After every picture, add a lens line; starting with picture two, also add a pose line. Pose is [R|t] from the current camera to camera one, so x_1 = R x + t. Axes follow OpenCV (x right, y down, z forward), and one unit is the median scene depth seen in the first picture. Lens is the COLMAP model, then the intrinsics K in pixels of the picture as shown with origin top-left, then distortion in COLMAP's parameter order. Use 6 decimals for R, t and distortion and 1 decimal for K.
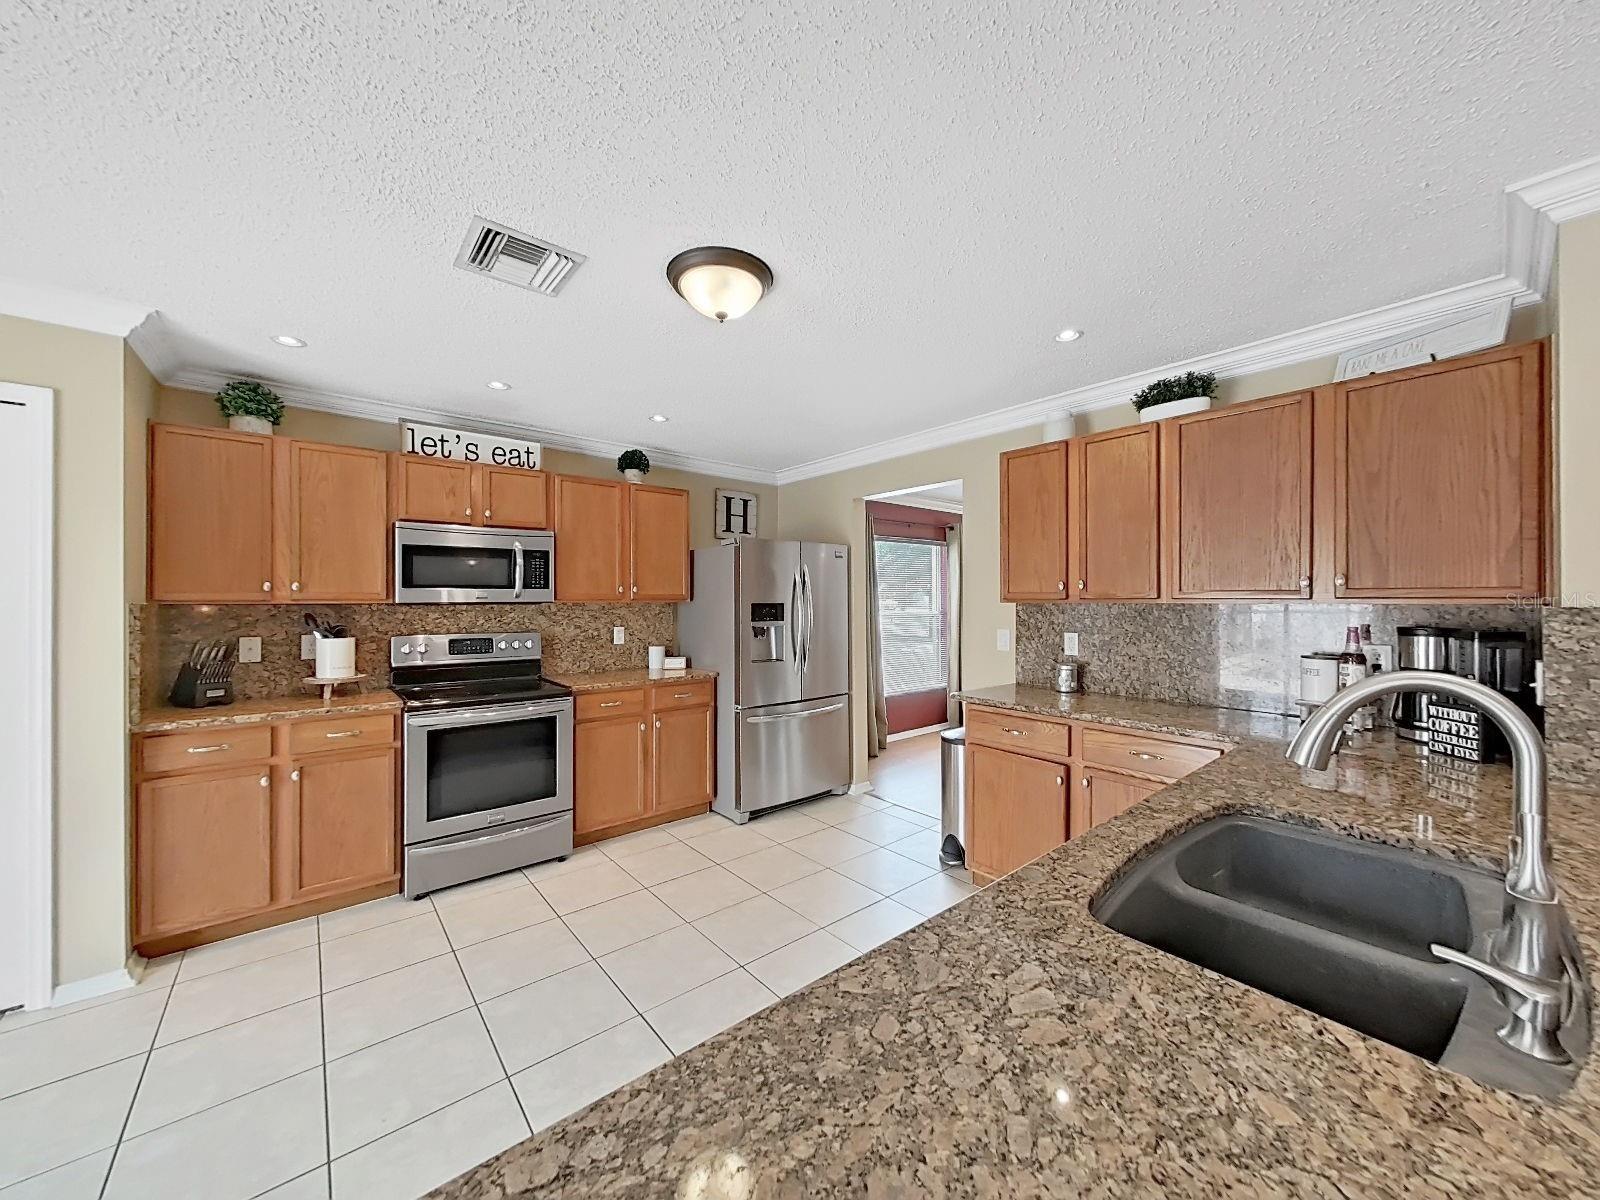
lens RADIAL K [[596.2, 0, 799.3], [0, 596.2, 593.2], [0, 0, 1]] dist [0.002141, -0.000037]
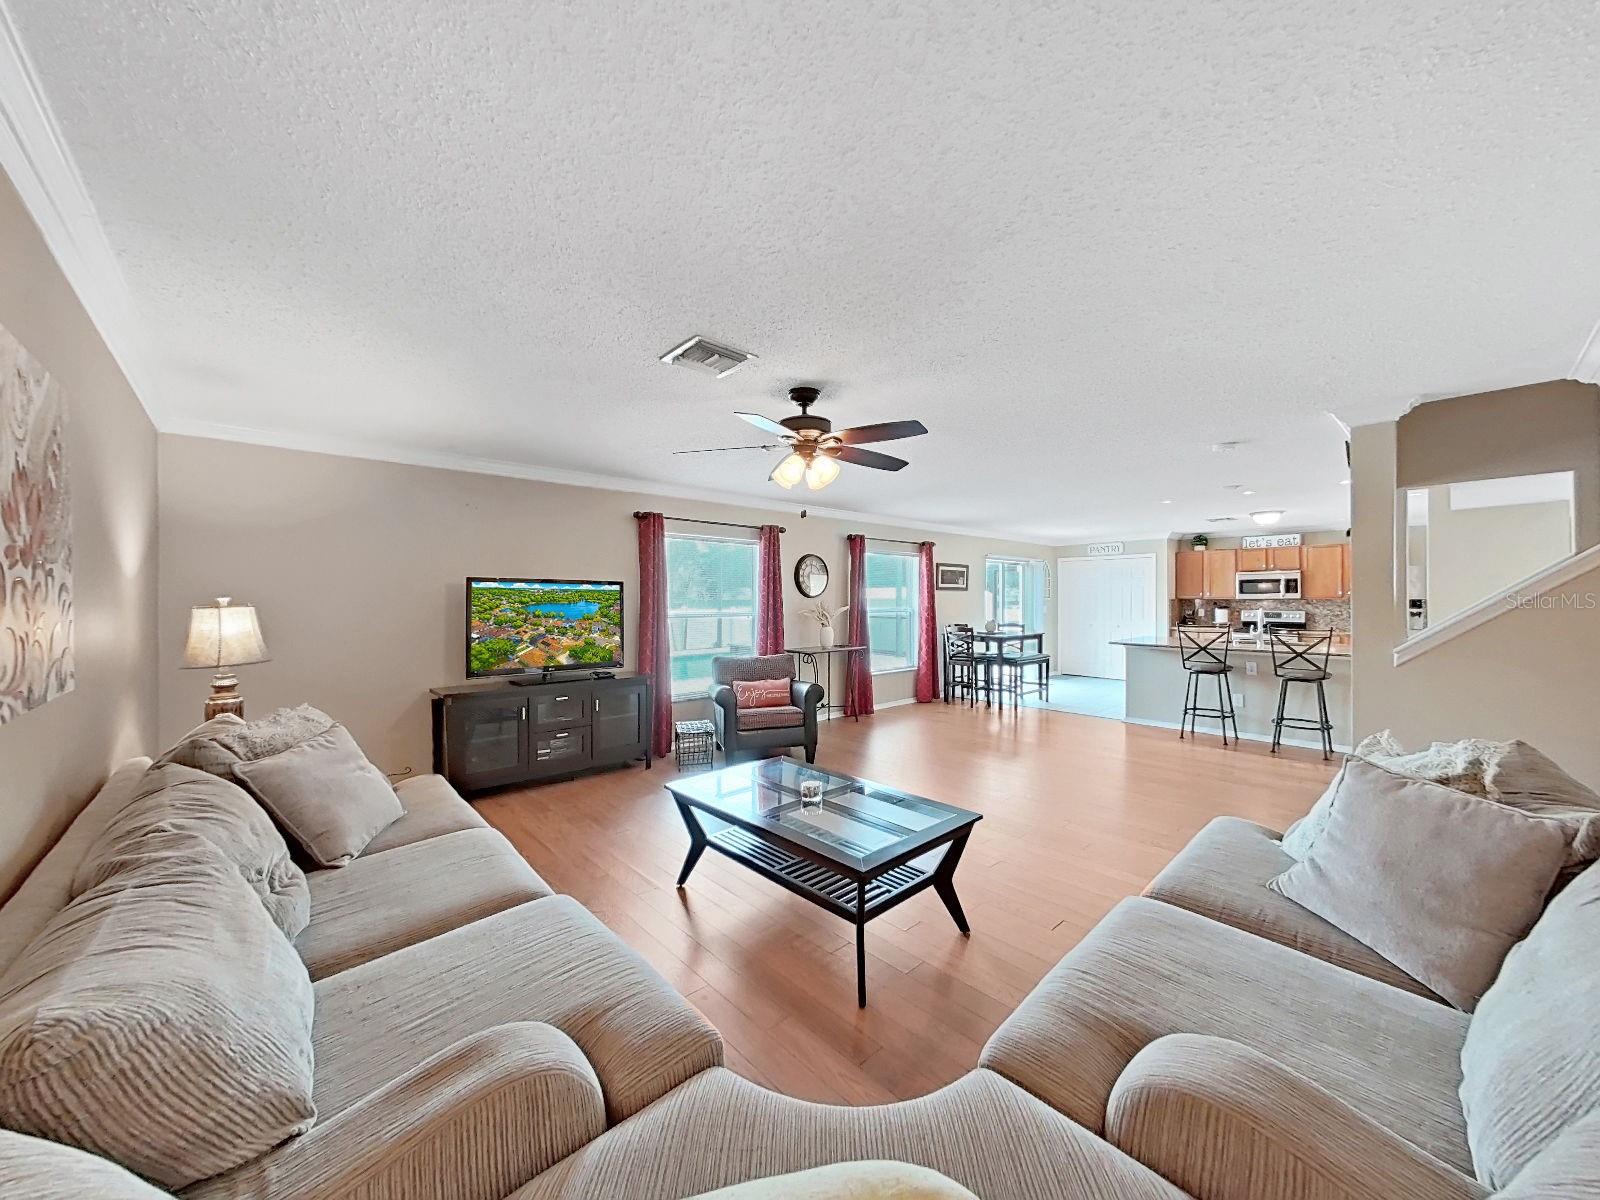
lens RADIAL K [[596.2, 0, 792.4], [0, 596.2, 601.3], [0, 0, 1]] dist [0.002141, -0.000037]
pose [[0.051194, 0.008110, -0.998656, 2.149127], [0.014939, 0.999849, 0.008886, -0.031089], [0.998577, -0.015373, 0.051065, -1.369449]]
